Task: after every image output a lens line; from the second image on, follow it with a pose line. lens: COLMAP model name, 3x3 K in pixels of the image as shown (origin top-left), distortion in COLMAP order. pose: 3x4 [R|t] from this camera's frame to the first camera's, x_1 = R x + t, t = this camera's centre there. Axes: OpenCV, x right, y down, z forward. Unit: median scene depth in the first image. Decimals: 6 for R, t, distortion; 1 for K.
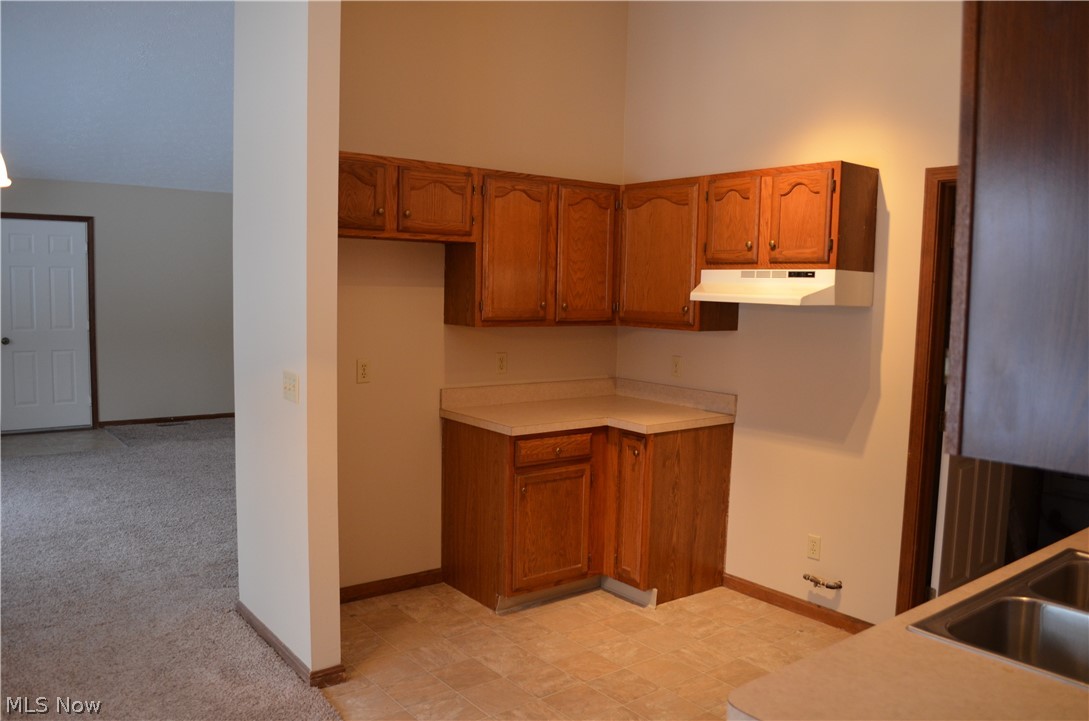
lens RADIAL K [[849.4, 0, 544.5], [0, 849.4, 360.5], [0, 0, 1]] dist [-0.075869, 0.002148]
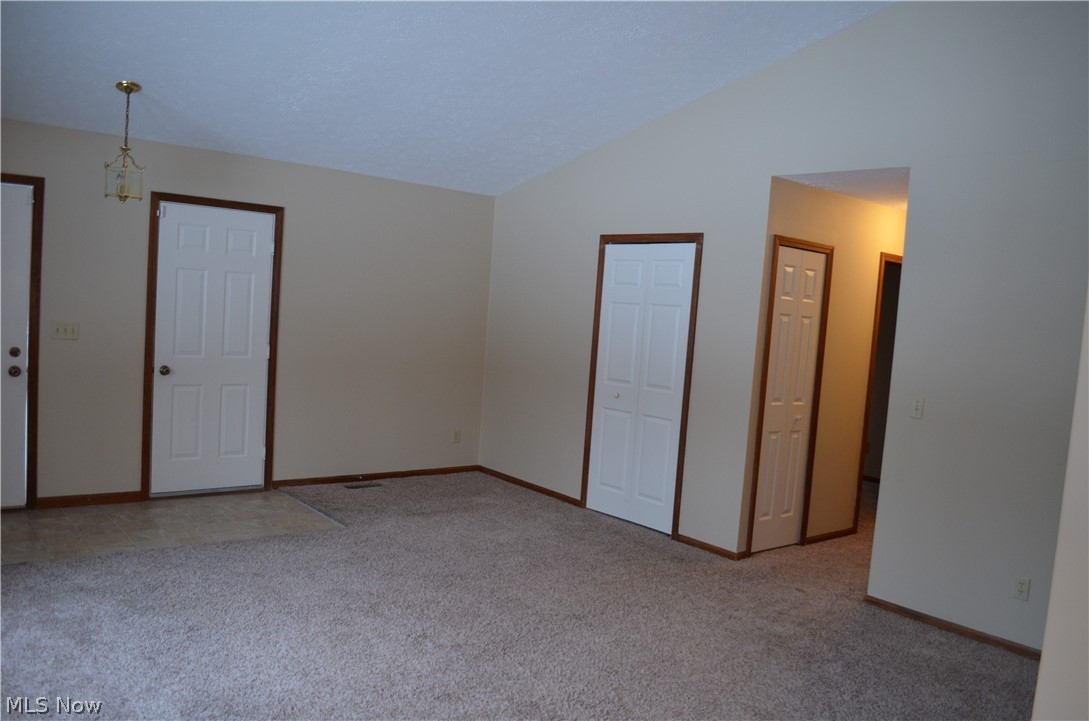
lens RADIAL K [[849.4, 0, 544.5], [0, 849.4, 360.5], [0, 0, 1]] dist [-0.075869, 0.002148]
pose [[0.997968, 0.044802, 0.045302, -0.336673], [-0.043934, 0.998834, -0.019987, -0.030687], [-0.046145, 0.017956, 0.998773, 0.233521]]
